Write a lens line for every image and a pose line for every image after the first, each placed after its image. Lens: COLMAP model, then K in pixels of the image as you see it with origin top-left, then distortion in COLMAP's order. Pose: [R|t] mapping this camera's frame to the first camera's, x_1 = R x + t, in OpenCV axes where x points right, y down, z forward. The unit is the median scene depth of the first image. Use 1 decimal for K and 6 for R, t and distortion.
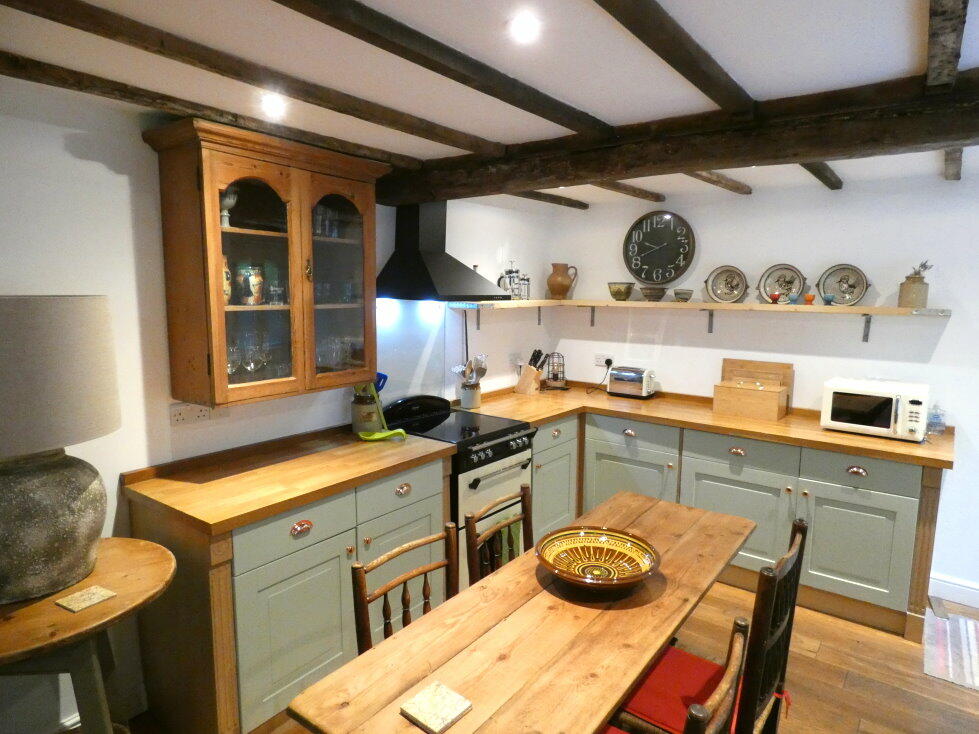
lens RADIAL K [[591.4, 0, 496.1], [0, 591.4, 367.9], [0, 0, 1]] dist [0.002553, 0.002628]
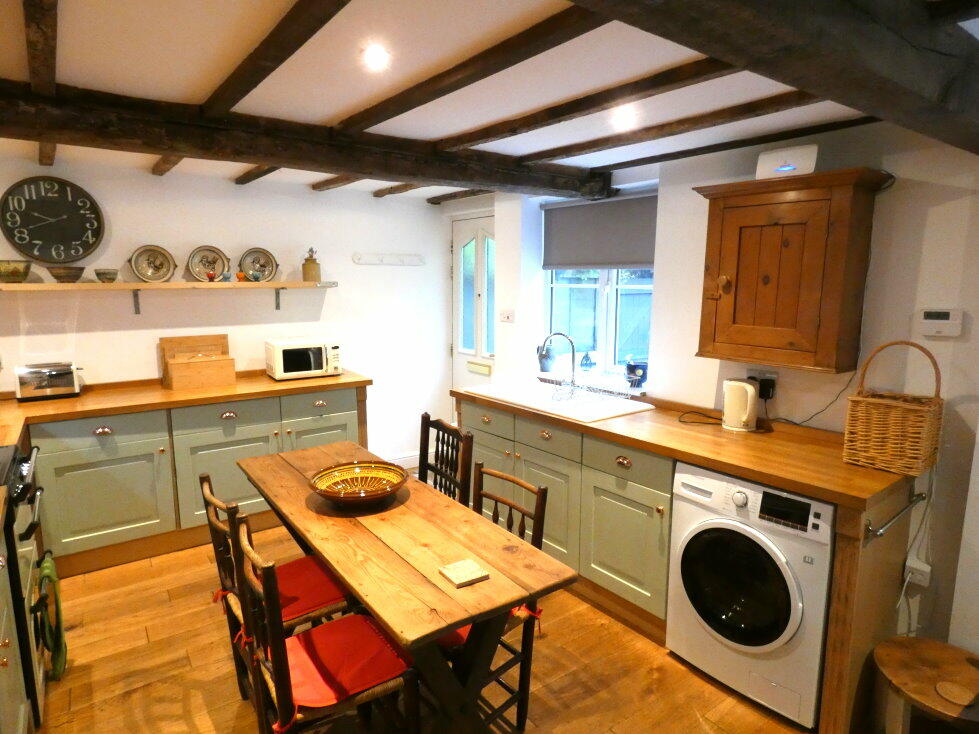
lens RADIAL K [[599.9, 0, 489.0], [0, 599.9, 372.5], [0, 0, 1]] dist [0.028329, 0.001695]
pose [[0.300617, -0.167584, 0.938906, -0.480509], [0.134914, 0.982015, 0.132081, -0.020925], [-0.944154, 0.086966, 0.317820, 0.168101]]
